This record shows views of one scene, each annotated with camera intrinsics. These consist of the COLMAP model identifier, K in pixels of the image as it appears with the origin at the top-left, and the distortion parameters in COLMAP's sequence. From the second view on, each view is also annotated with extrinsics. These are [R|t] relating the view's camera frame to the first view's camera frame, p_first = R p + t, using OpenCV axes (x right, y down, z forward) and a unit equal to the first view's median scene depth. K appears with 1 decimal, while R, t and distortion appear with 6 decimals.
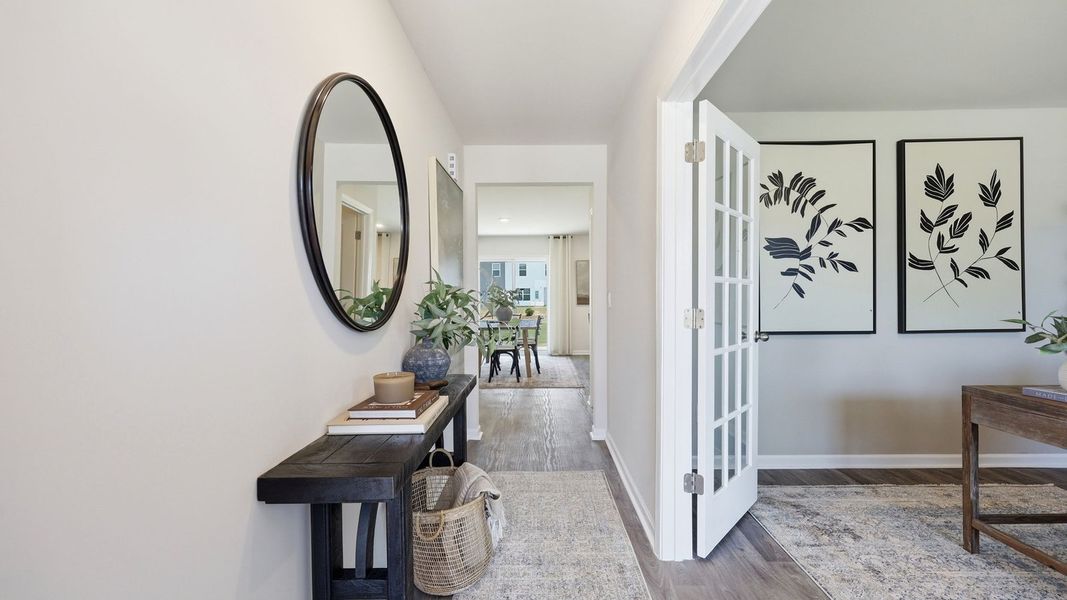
lens RADIAL K [[430.9, 0, 531.1], [0, 430.9, 297.0], [0, 0, 1]] dist [-0.000825, -0.000557]
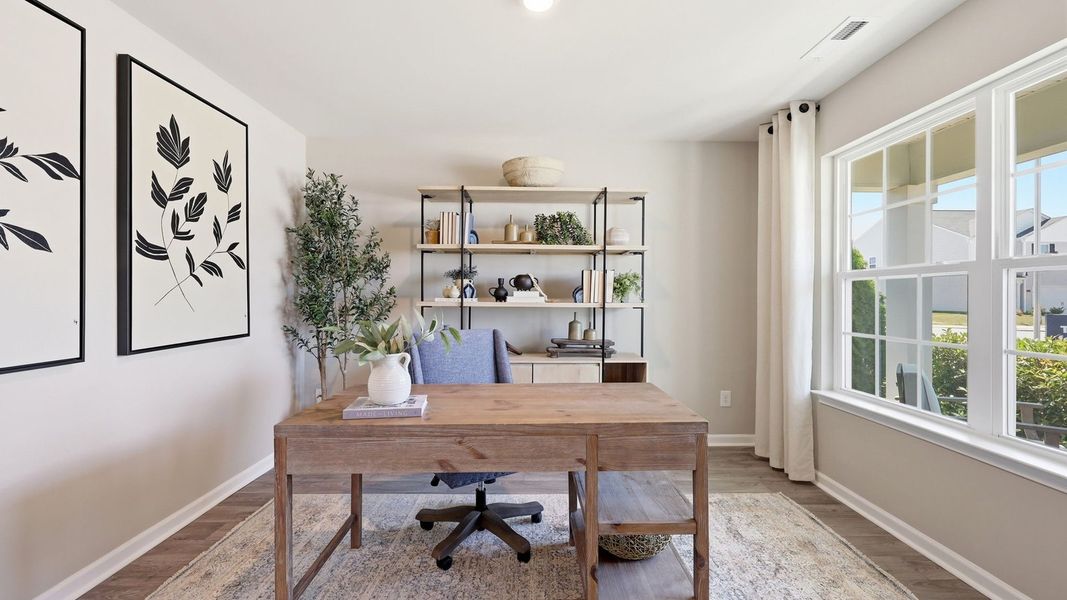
lens RADIAL K [[430.9, 0, 535.8], [0, 430.9, 296.2], [0, 0, 1]] dist [-0.000825, -0.000557]
pose [[-0.043263, 0.007152, 0.999038, 0.196566], [-0.001904, 0.999972, -0.007241, 0.000005], [-0.999062, -0.002215, -0.043249, 0.420088]]
